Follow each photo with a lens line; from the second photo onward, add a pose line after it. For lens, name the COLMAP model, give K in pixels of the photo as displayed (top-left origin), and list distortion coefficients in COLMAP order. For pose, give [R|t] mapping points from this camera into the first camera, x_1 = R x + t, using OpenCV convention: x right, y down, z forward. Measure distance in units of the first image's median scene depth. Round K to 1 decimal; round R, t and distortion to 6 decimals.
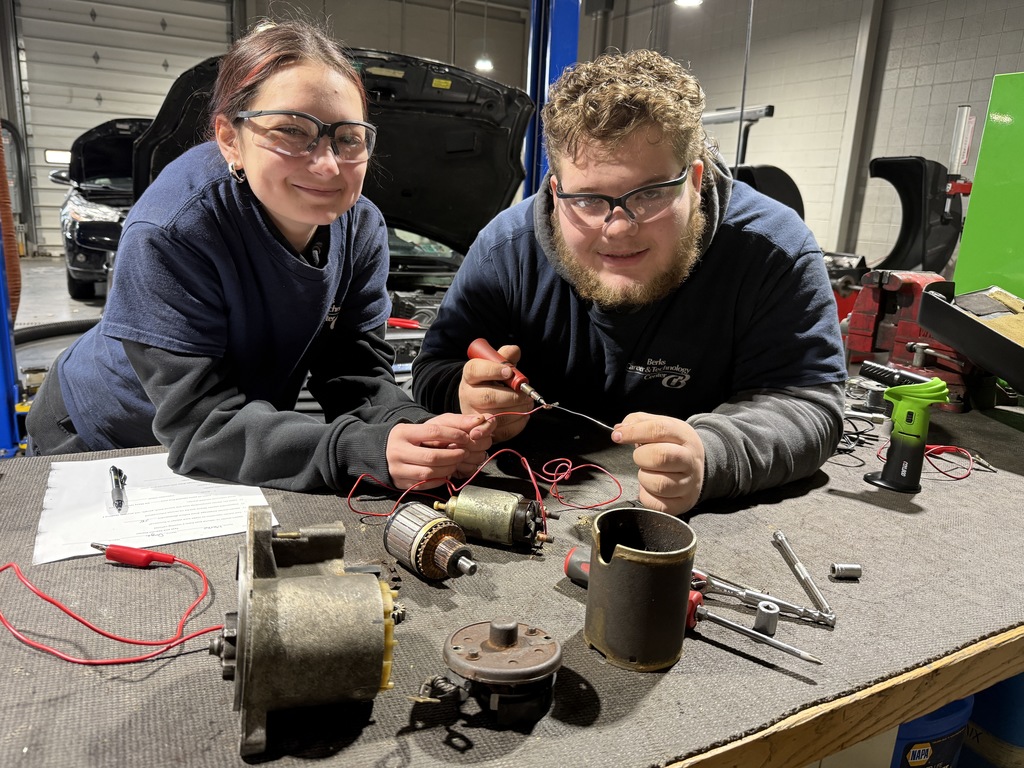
lens RADIAL K [[729.1, 0, 512.0], [0, 729.1, 383.7], [0, 0, 1]] dist [-0.000656, 0.000048]
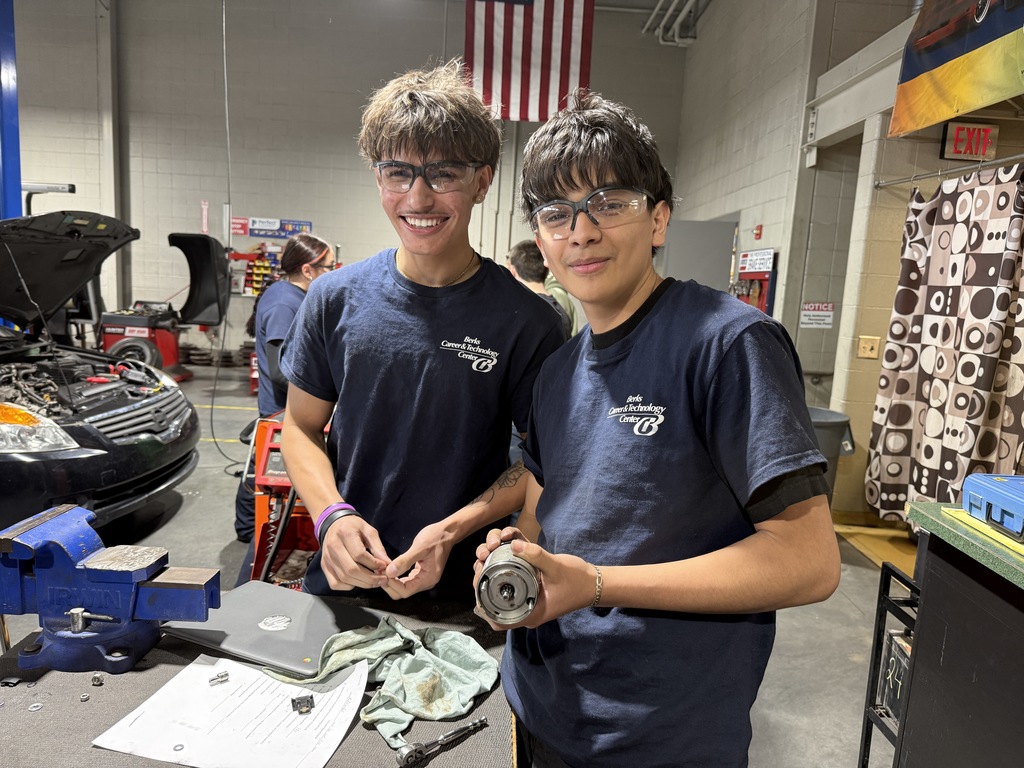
lens RADIAL K [[729.1, 0, 512.2], [0, 729.1, 384.2], [0, 0, 1]] dist [-0.000656, 0.000048]
pose [[0.460767, -0.155219, 0.873843, -0.366358], [0.181354, 0.980280, 0.078500, -0.014430], [-0.868795, 0.122304, 0.479830, -0.156185]]
